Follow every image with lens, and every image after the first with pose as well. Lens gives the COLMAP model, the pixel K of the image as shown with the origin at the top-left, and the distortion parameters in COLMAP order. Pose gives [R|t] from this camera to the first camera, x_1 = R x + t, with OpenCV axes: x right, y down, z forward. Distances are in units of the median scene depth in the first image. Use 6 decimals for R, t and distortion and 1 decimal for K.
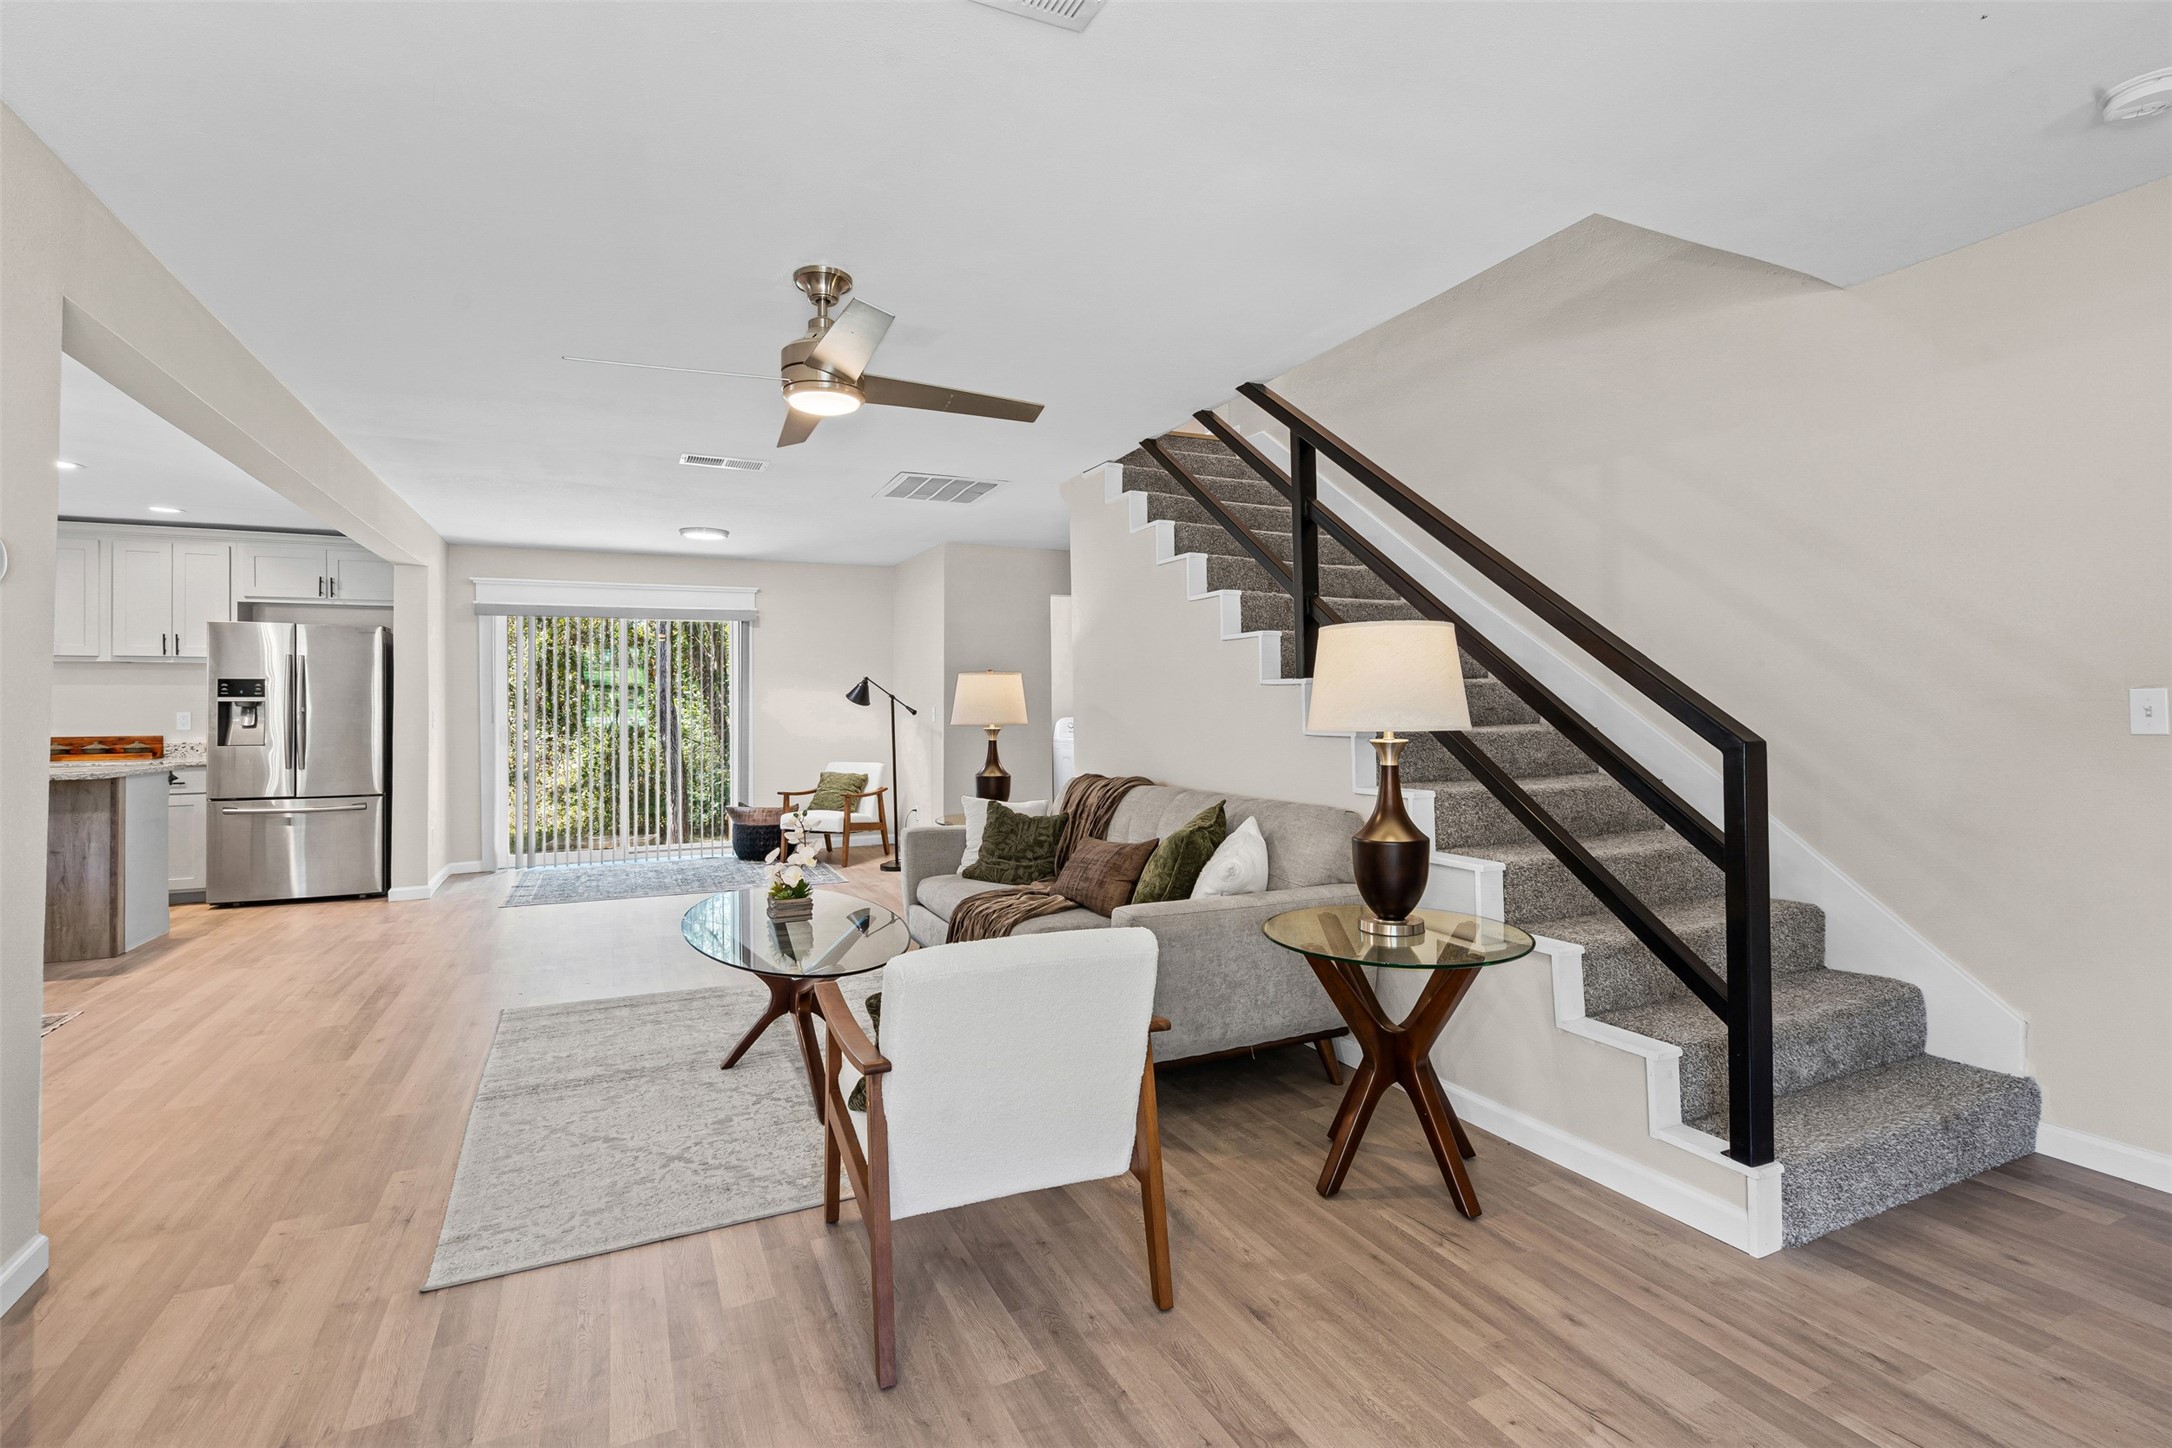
lens RADIAL K [[983.4, 0, 1070.9], [0, 983.4, 704.1], [0, 0, 1]] dist [0.002044, -0.000450]
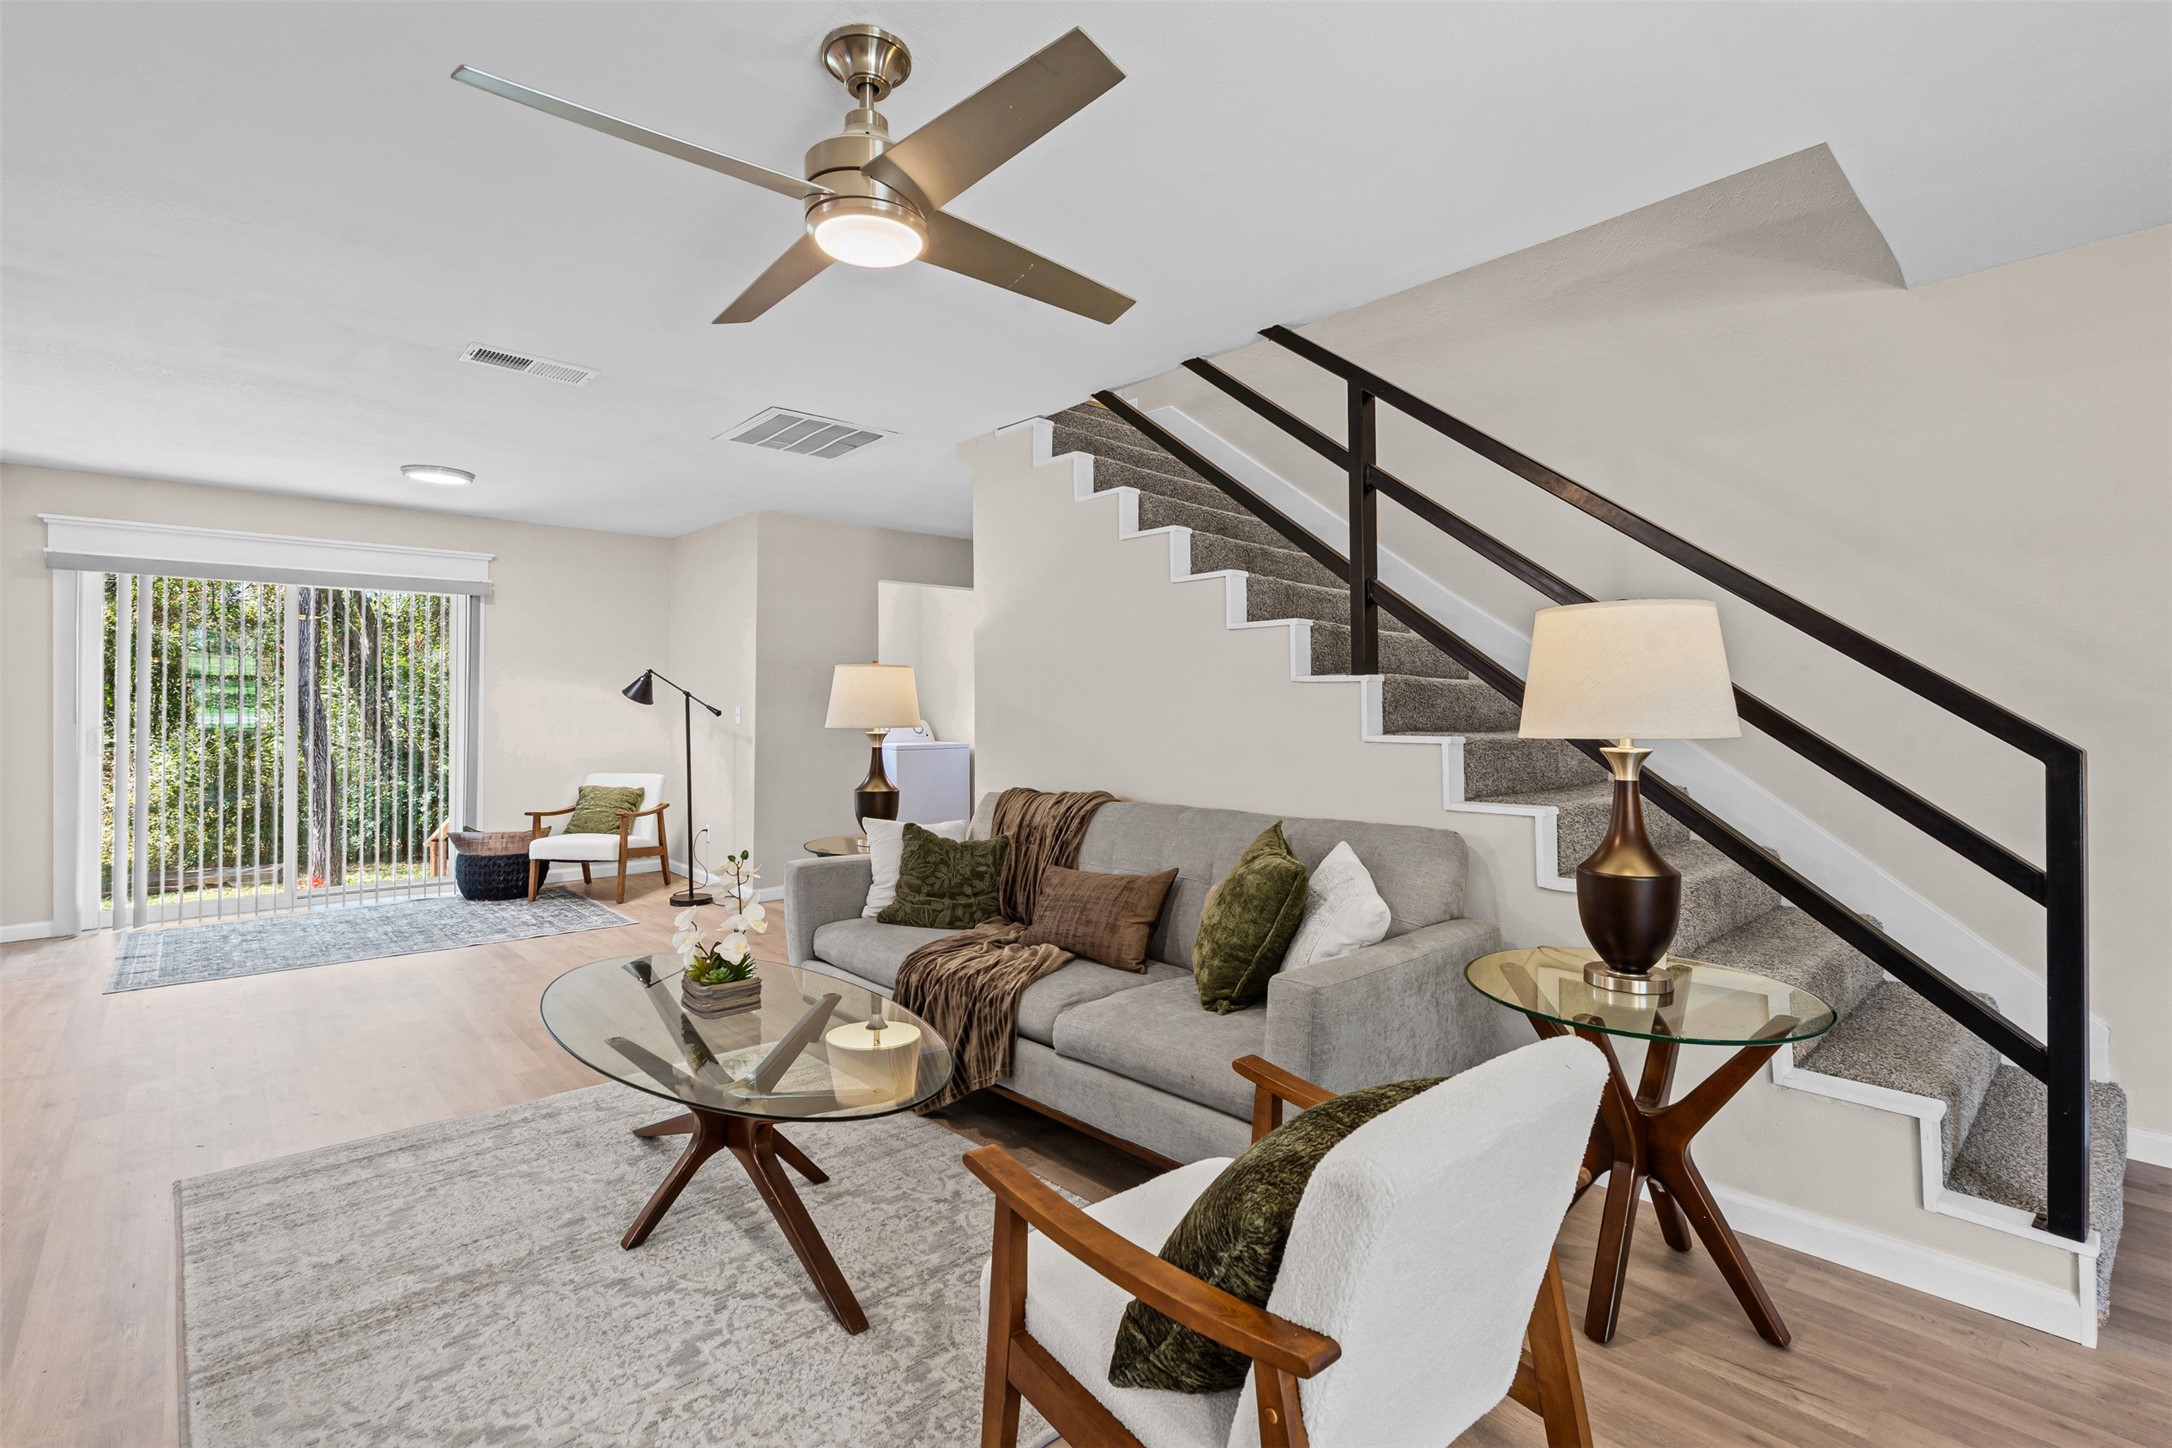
lens RADIAL K [[983.4, 0, 1091.9], [0, 983.4, 709.1], [0, 0, 1]] dist [0.002044, -0.000450]
pose [[0.954307, 0.008802, 0.298699, -0.207913], [-0.009114, 0.999958, -0.000349, 0.004781], [-0.298690, -0.002389, 0.954347, 0.224305]]
